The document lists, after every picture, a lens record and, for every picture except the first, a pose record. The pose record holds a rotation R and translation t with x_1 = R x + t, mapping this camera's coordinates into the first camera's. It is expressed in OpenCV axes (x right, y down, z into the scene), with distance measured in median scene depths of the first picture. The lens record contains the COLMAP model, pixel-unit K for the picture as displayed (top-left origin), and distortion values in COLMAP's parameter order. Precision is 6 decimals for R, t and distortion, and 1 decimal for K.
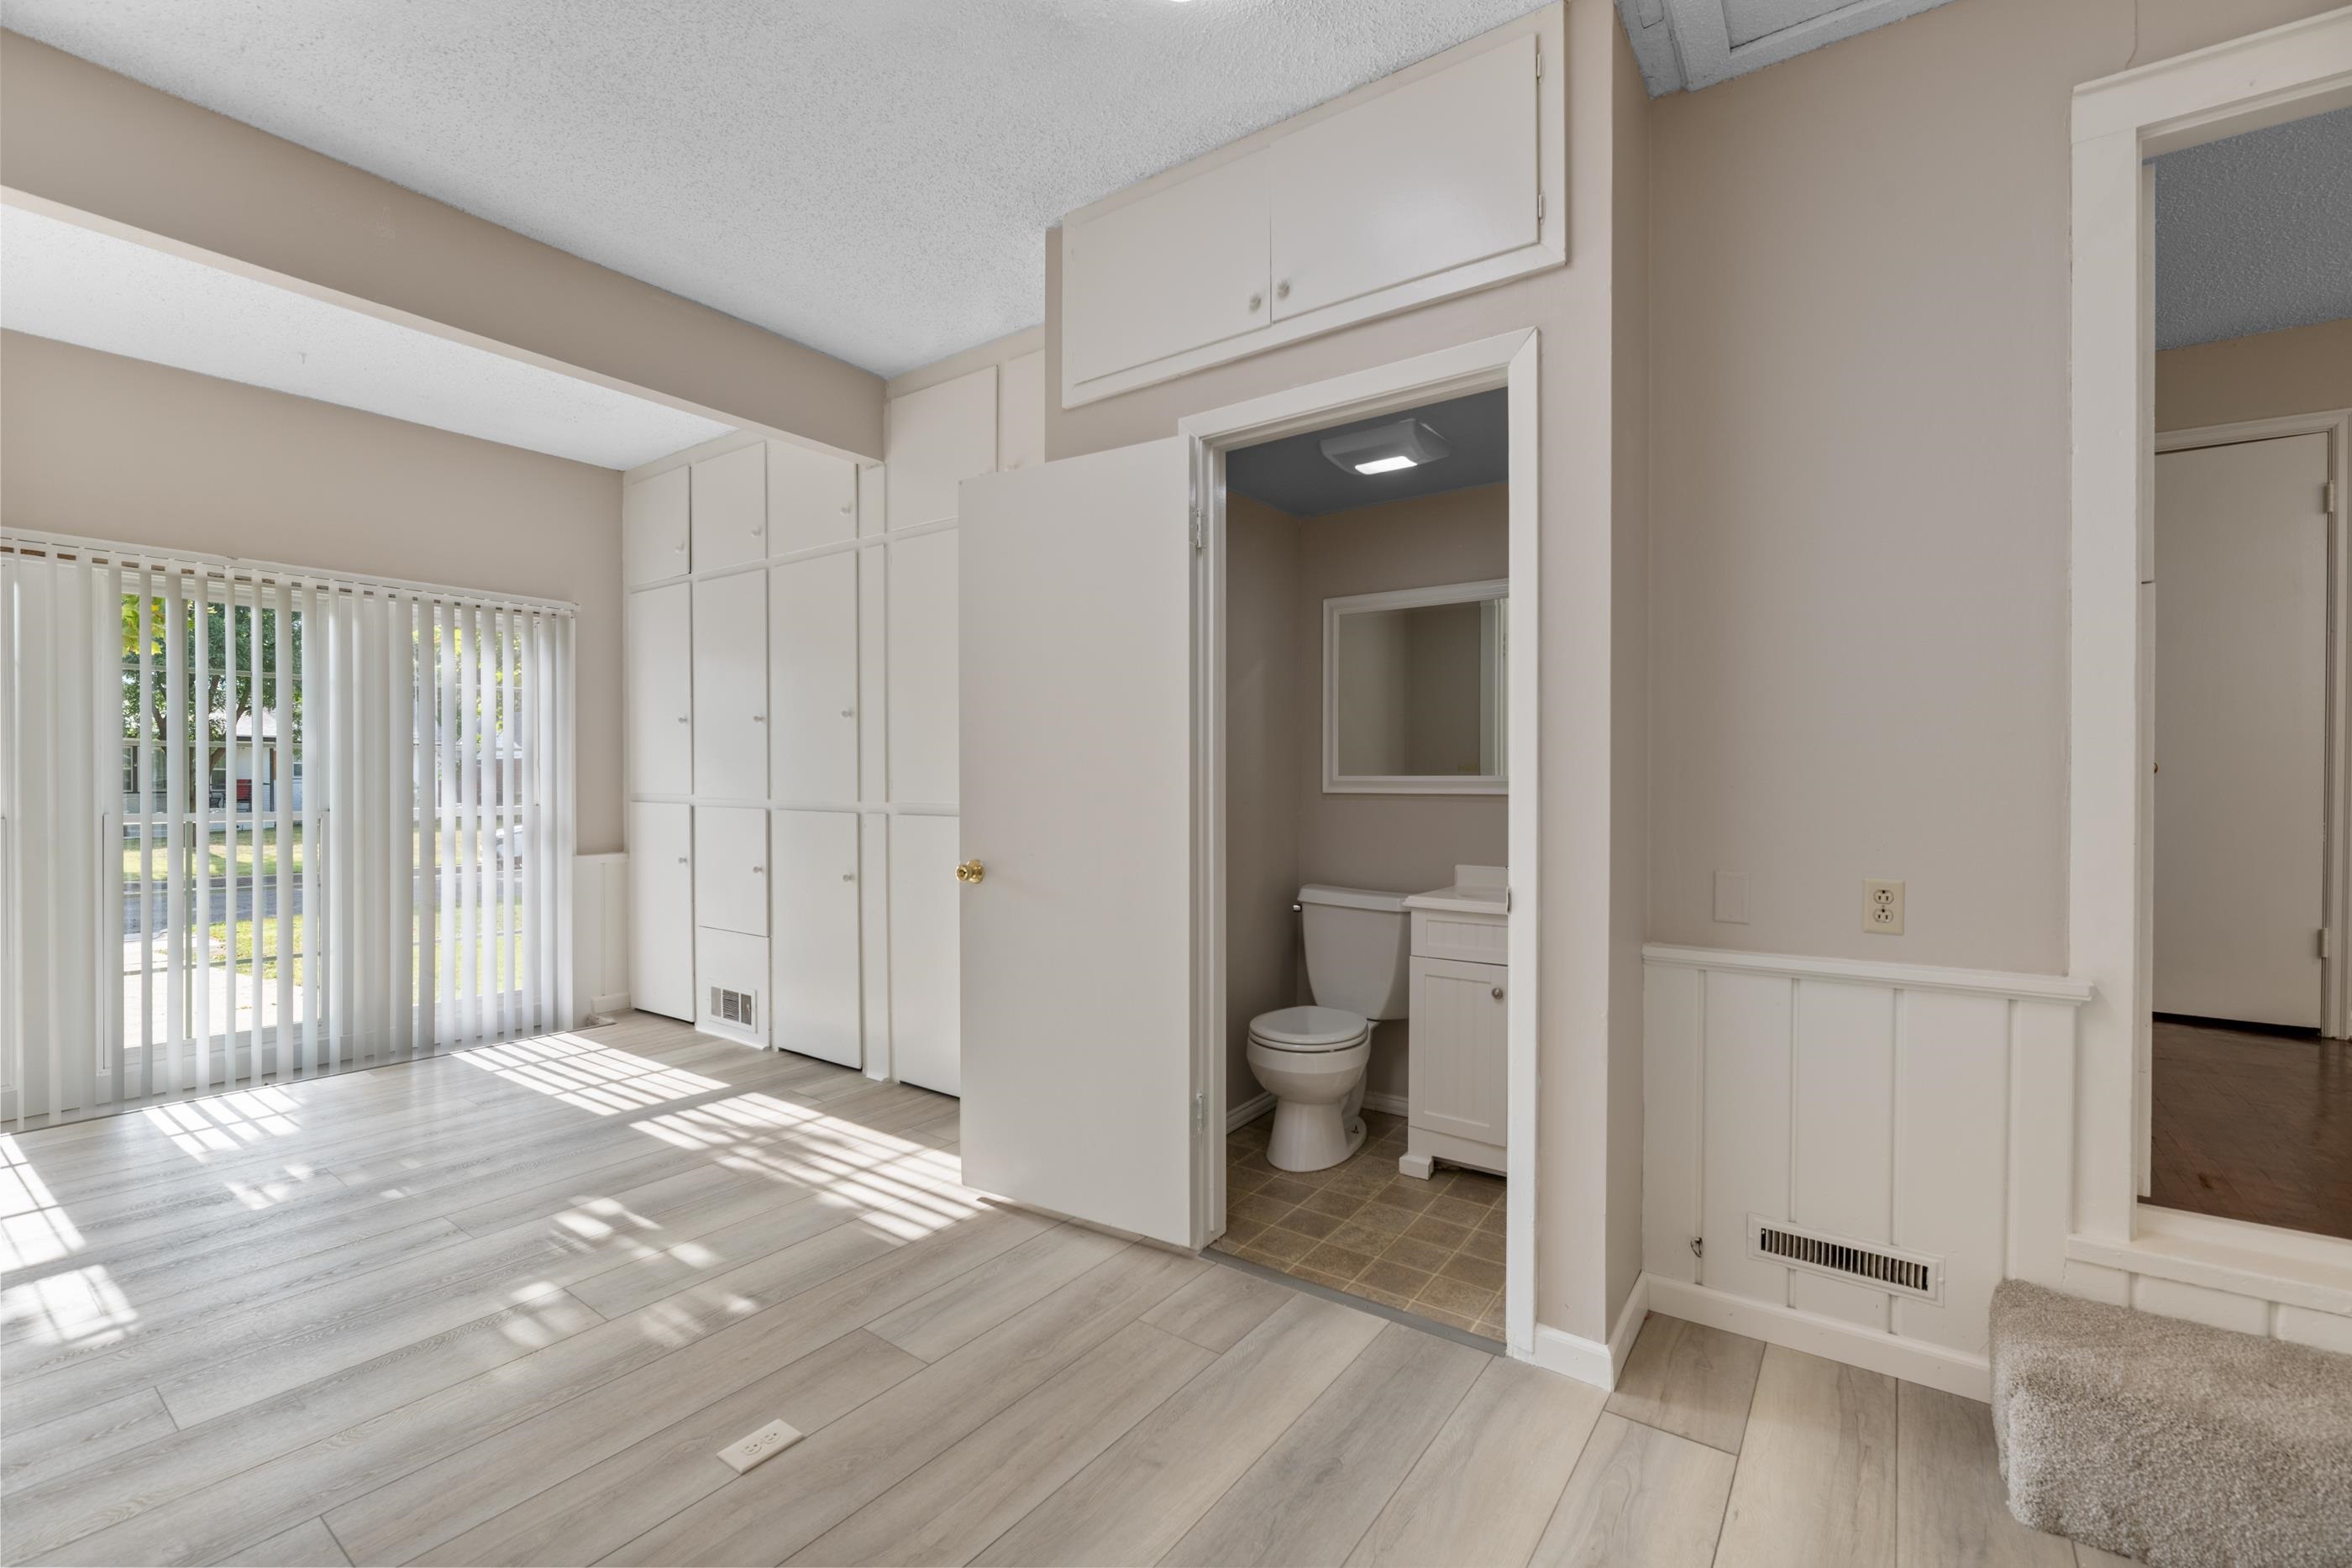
lens RADIAL K [[997.9, 0, 1173.2], [0, 997.9, 787.1], [0, 0, 1]] dist [-0.002999, -0.000585]
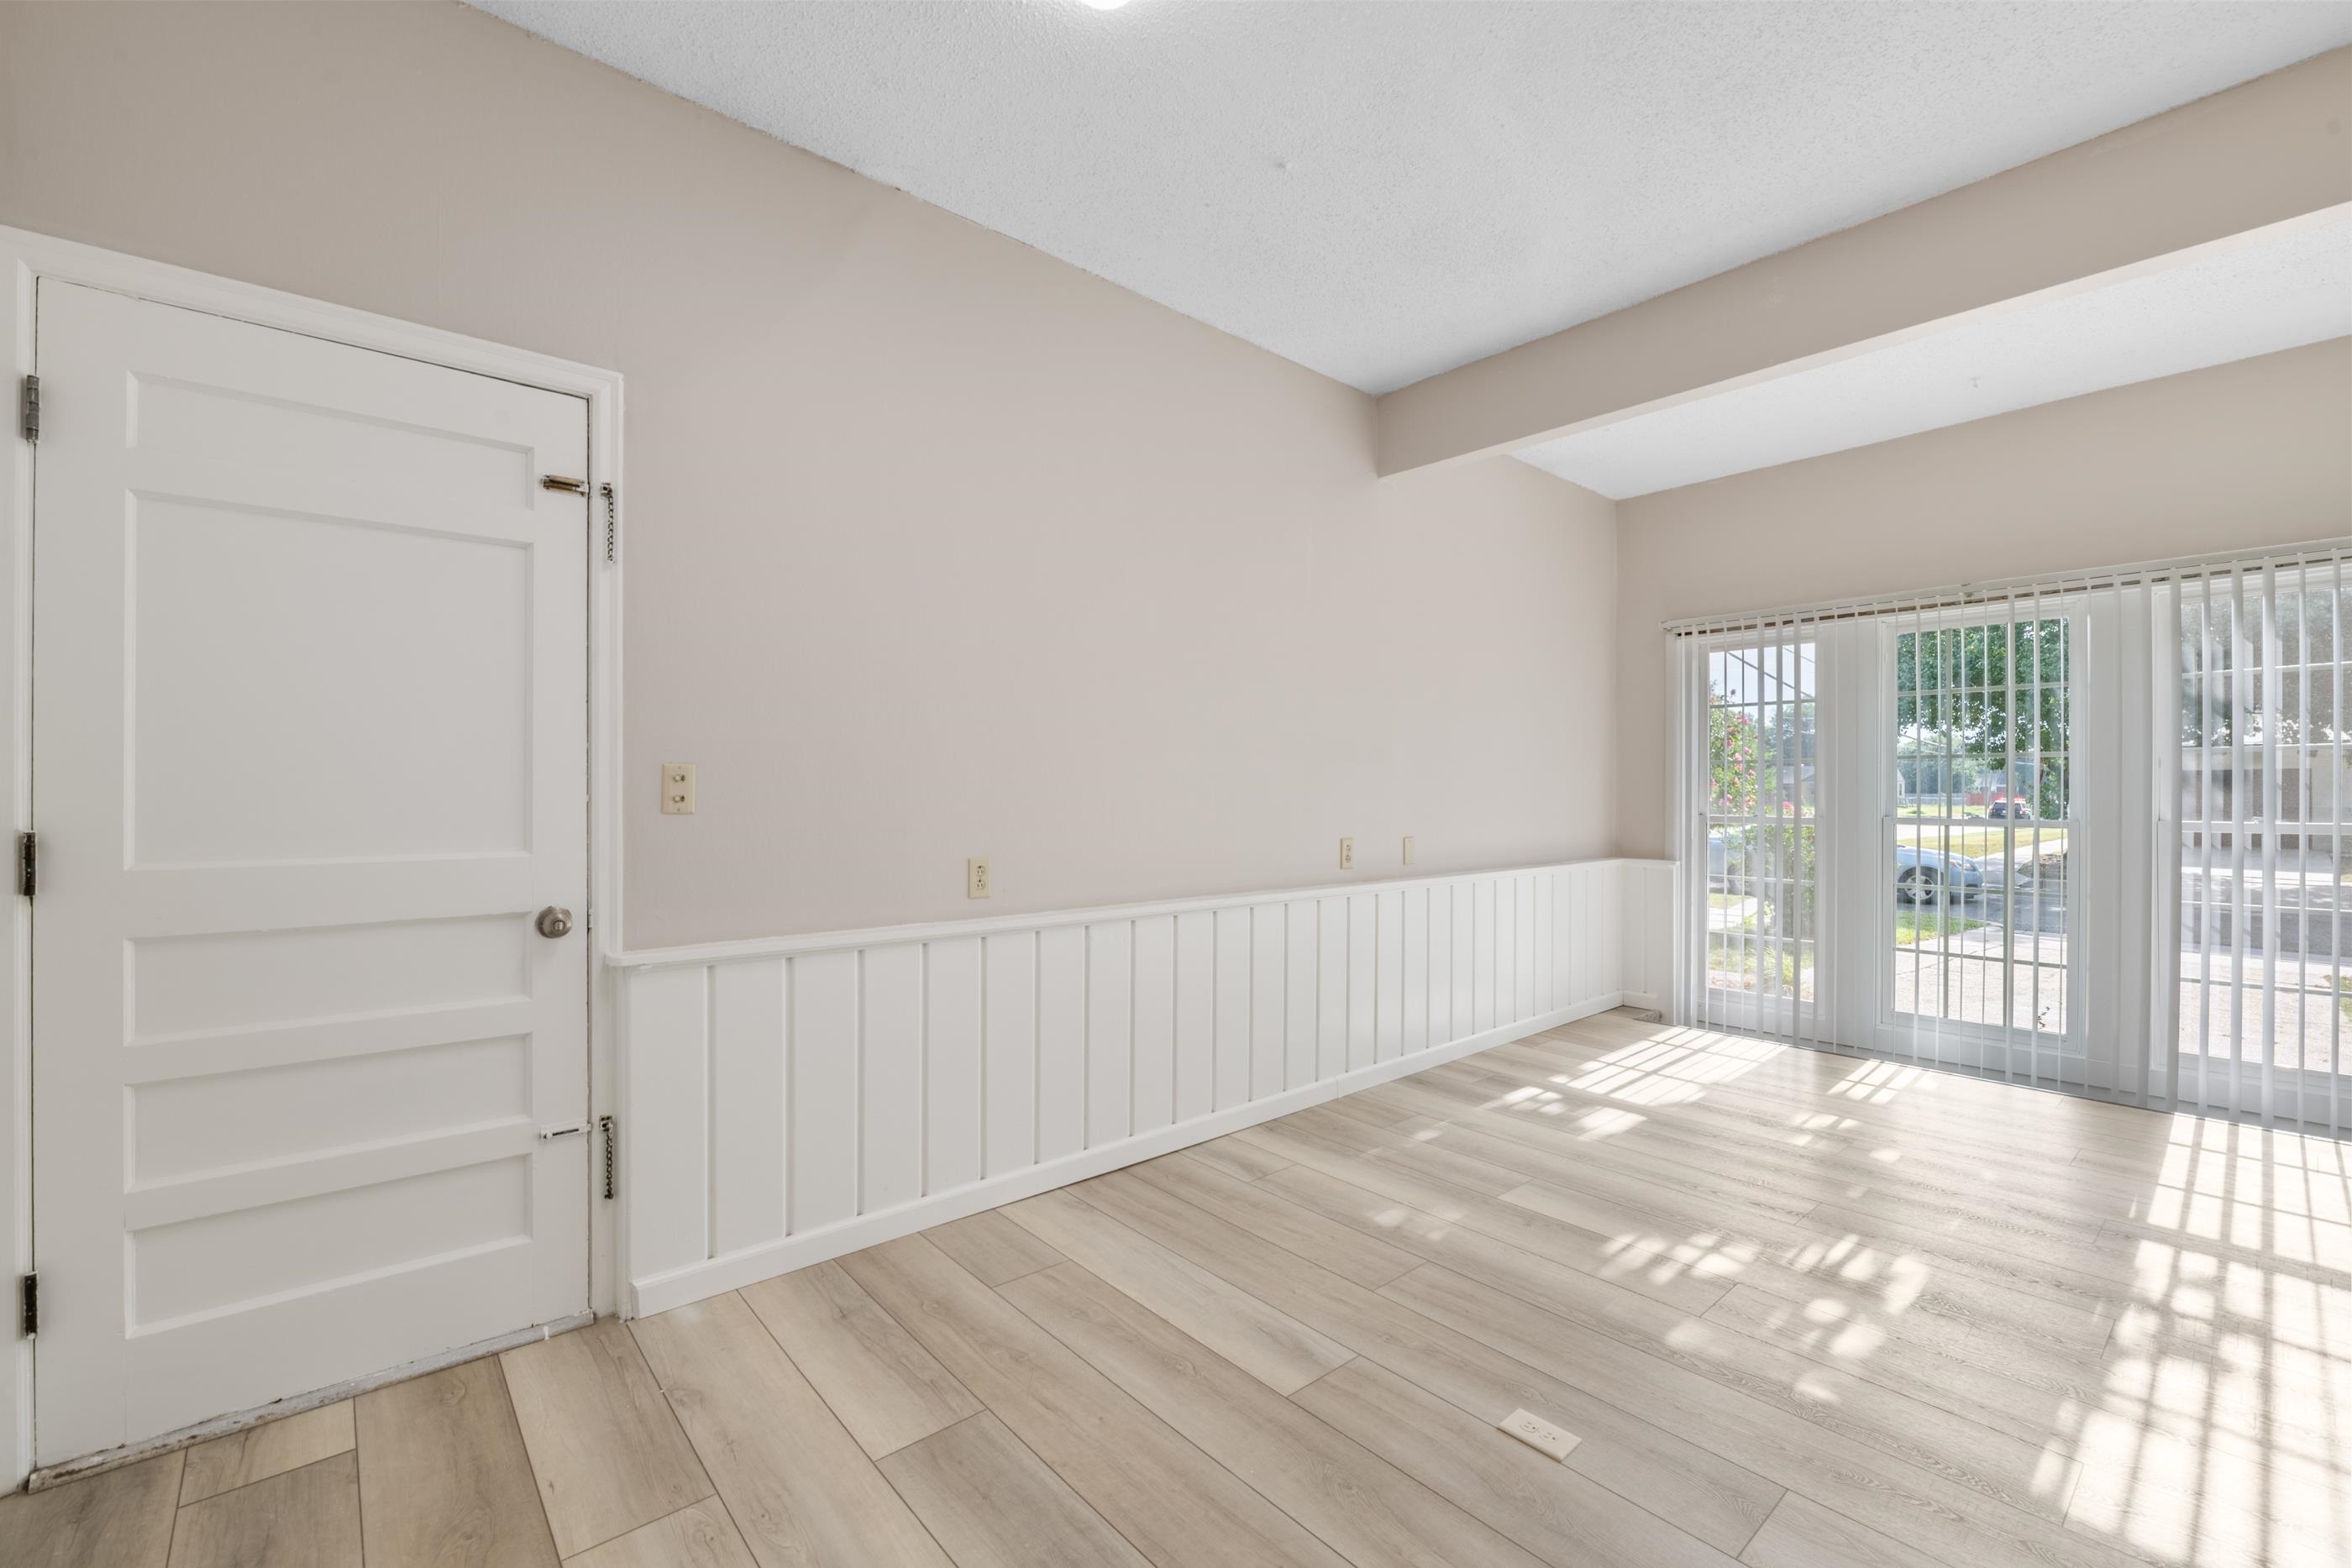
lens RADIAL K [[997.9, 0, 1173.2], [0, 997.9, 787.1], [0, 0, 1]] dist [-0.002999, -0.000585]
pose [[-0.213843, -0.004166, -0.976859, 0.335965], [-0.006224, 0.999976, -0.002902, 0.000190], [0.976848, 0.005459, -0.213864, 0.424012]]
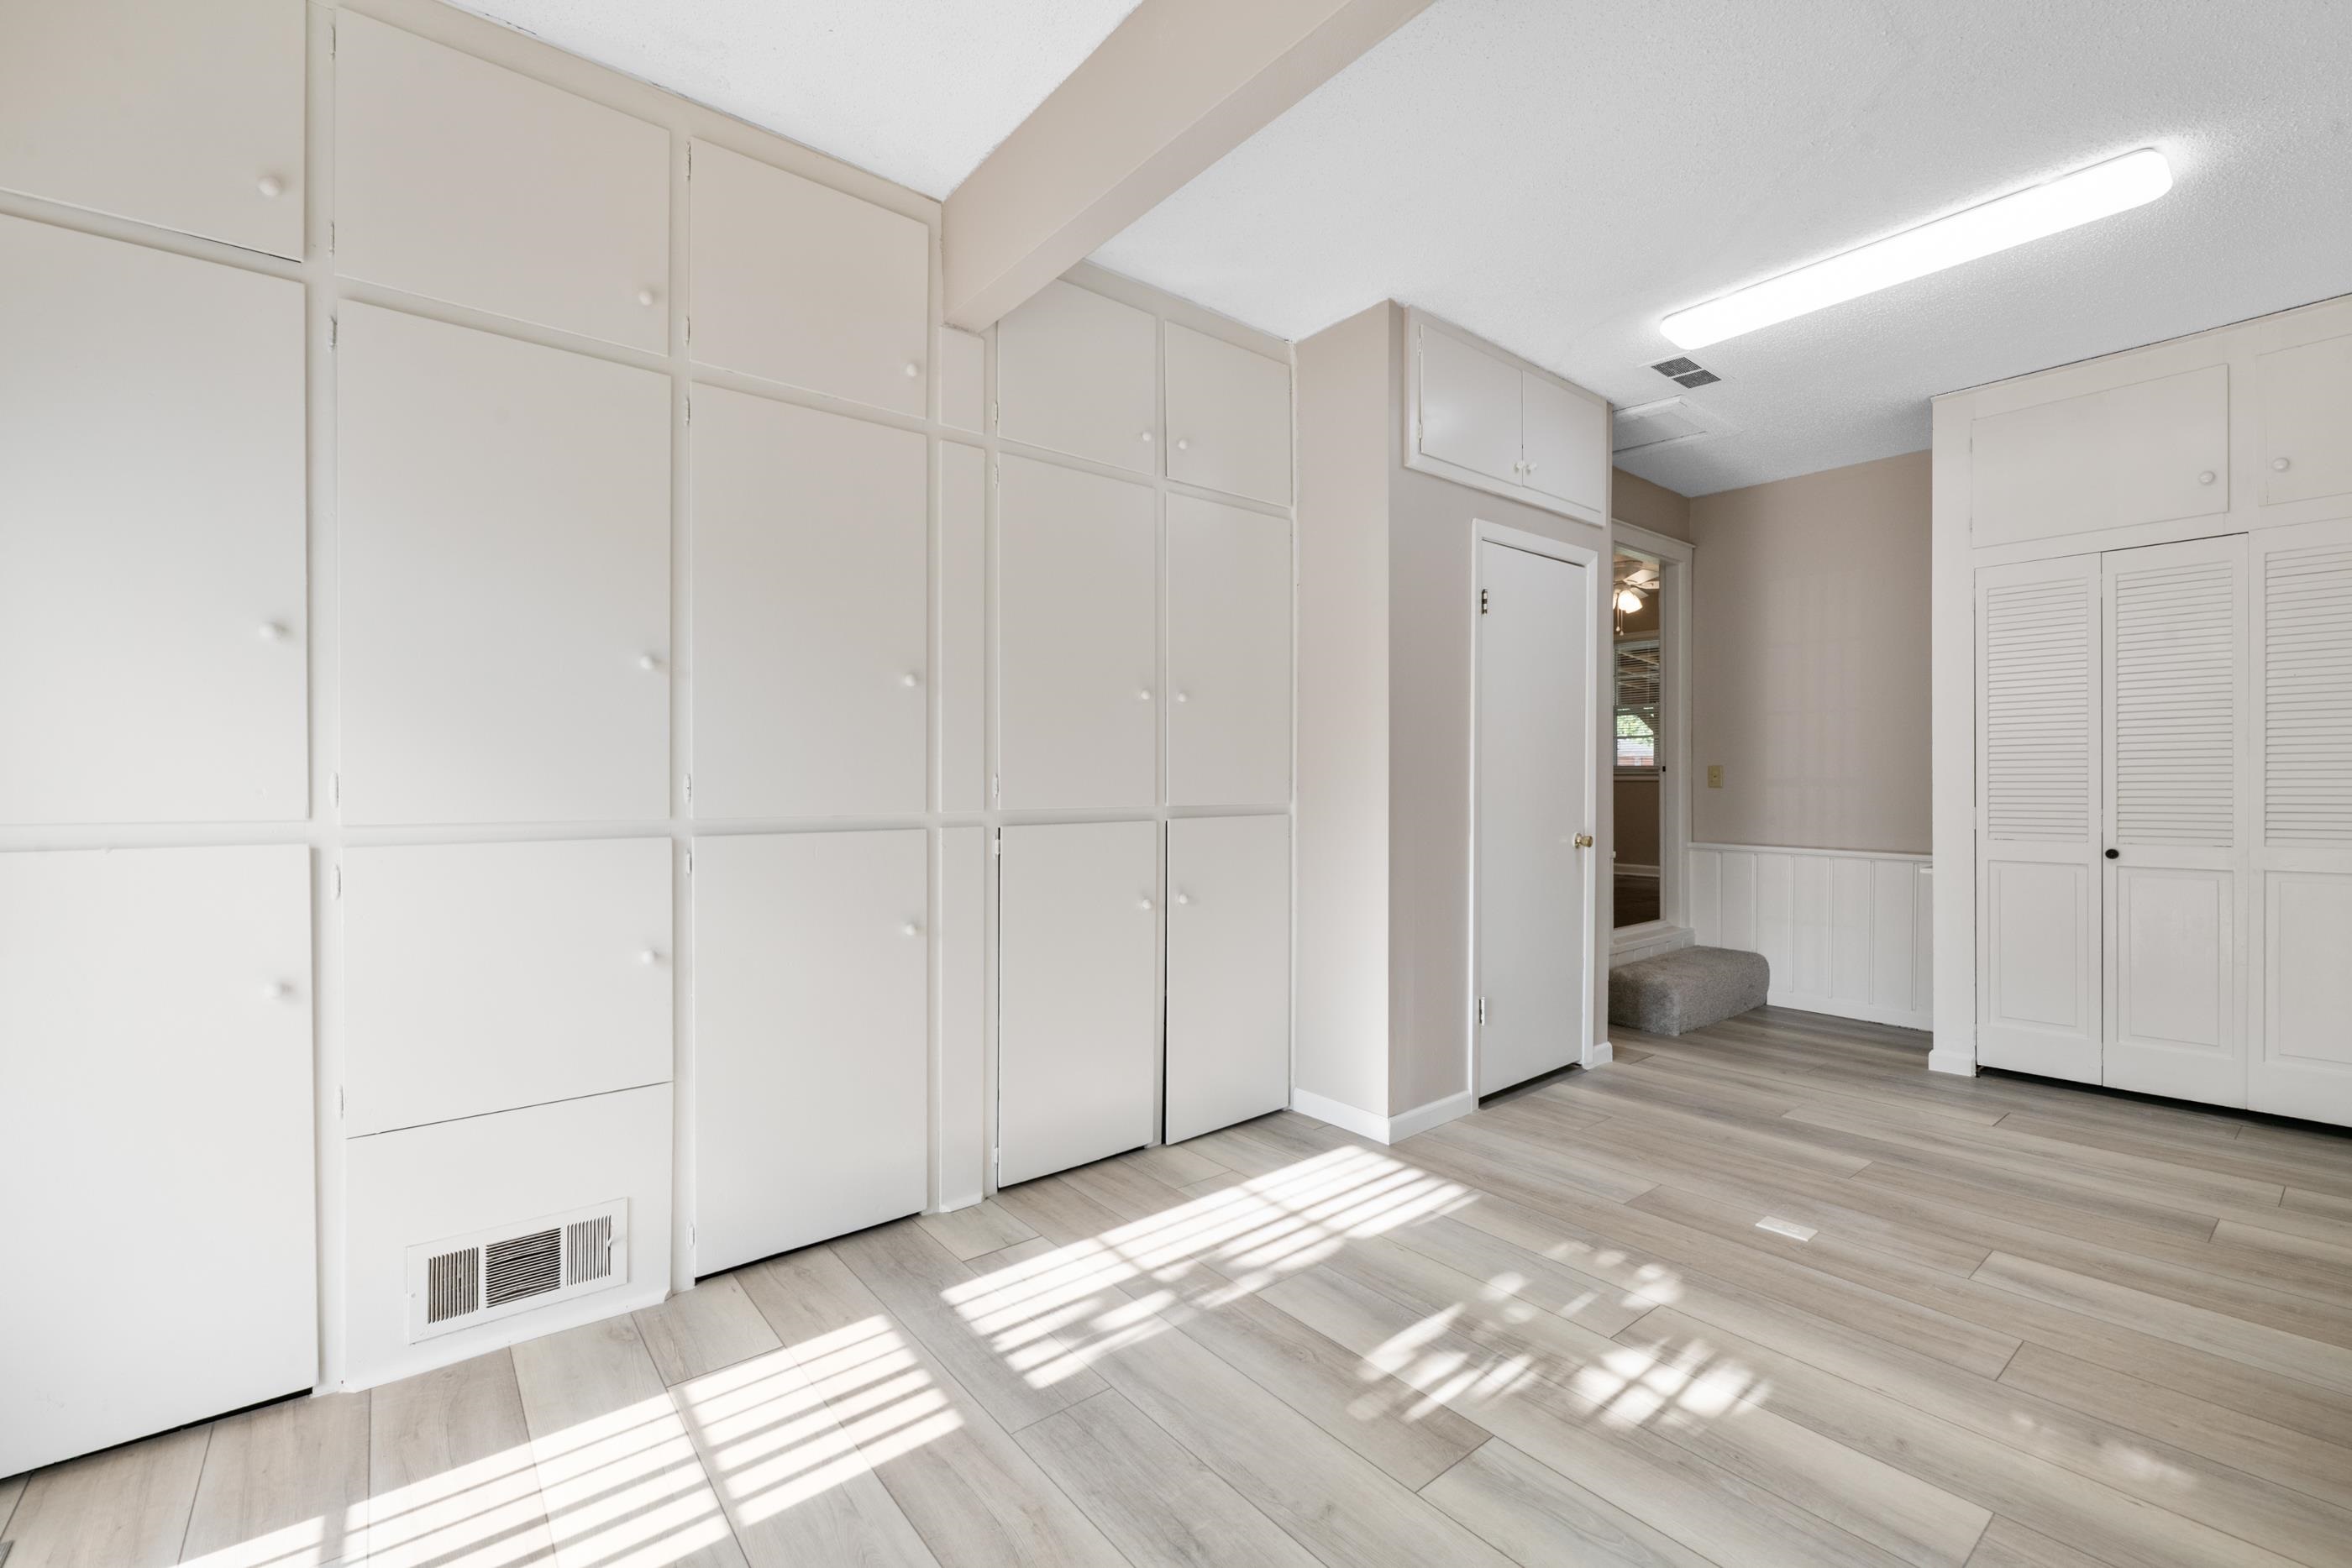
lens RADIAL K [[997.9, 0, 1173.2], [0, 997.9, 787.1], [0, 0, 1]] dist [-0.002999, -0.000585]
pose [[0.252963, -0.012469, 0.967396, -1.033013], [0.006589, 0.999916, 0.011165, -0.009048], [-0.967454, 0.003550, 0.253024, 0.752611]]
